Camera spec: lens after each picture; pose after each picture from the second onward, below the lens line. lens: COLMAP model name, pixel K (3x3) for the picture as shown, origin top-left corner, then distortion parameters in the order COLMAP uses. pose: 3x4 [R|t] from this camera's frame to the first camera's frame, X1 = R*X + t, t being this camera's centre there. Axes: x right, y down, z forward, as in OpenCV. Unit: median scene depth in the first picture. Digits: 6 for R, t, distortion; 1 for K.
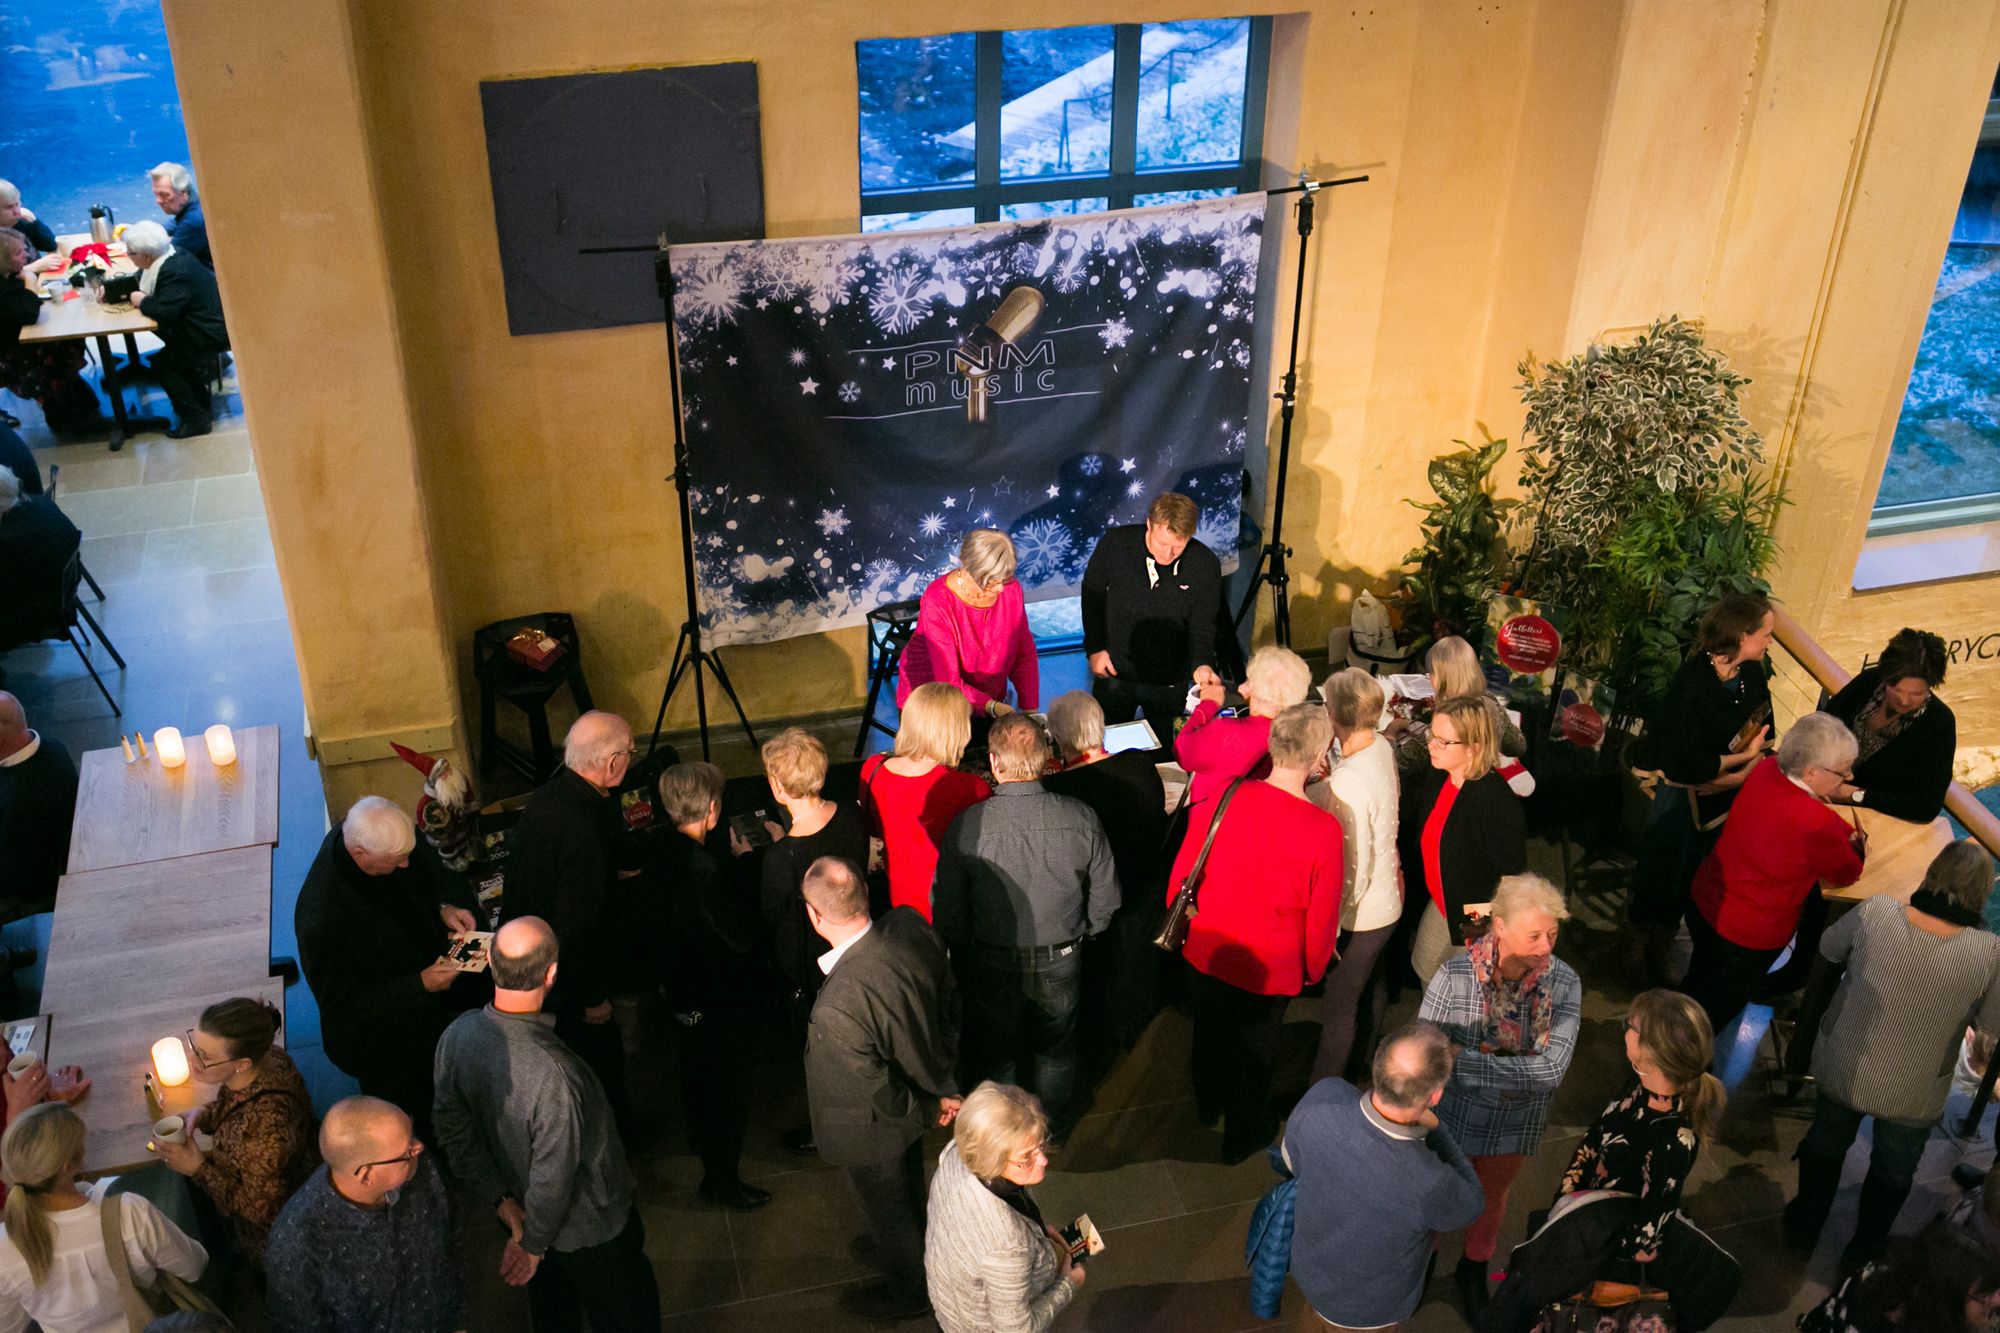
lens RADIAL K [[1998.9, 0, 997.9], [0, 1998.9, 669.9], [0, 0, 1]] dist [-0.058711, 0.000000]
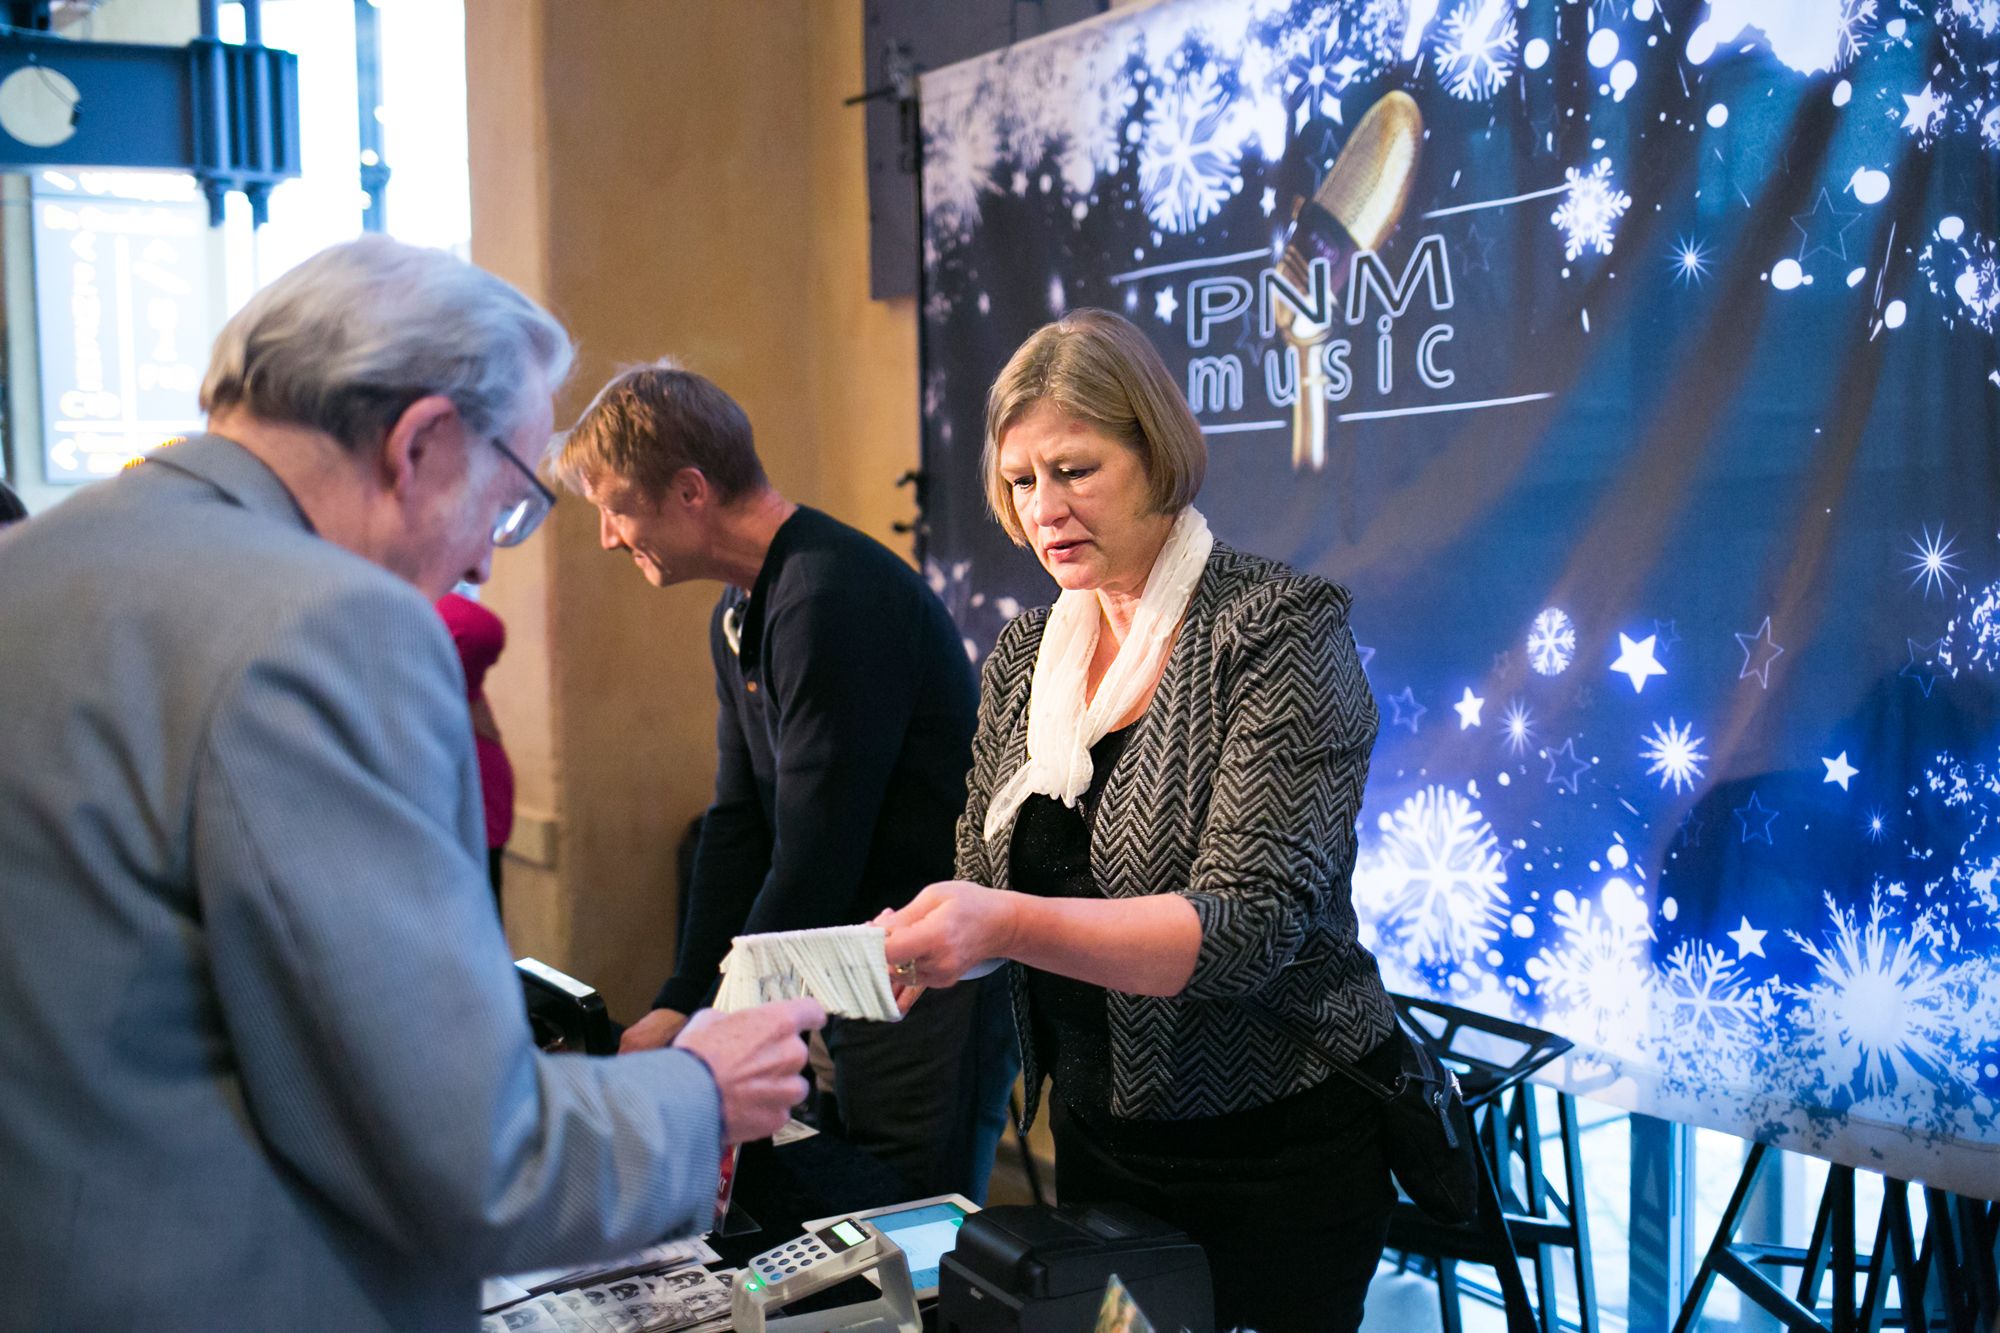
lens RADIAL K [[1998.9, 0, 1002.1], [0, 1998.9, 662.8], [0, 0, 1]] dist [-0.058711, 0.000000]
pose [[0.281496, 0.043278, -0.958586, 0.362642], [-0.492245, 0.864035, -0.105542, -0.020110], [0.823684, 0.501569, 0.264526, 0.890730]]
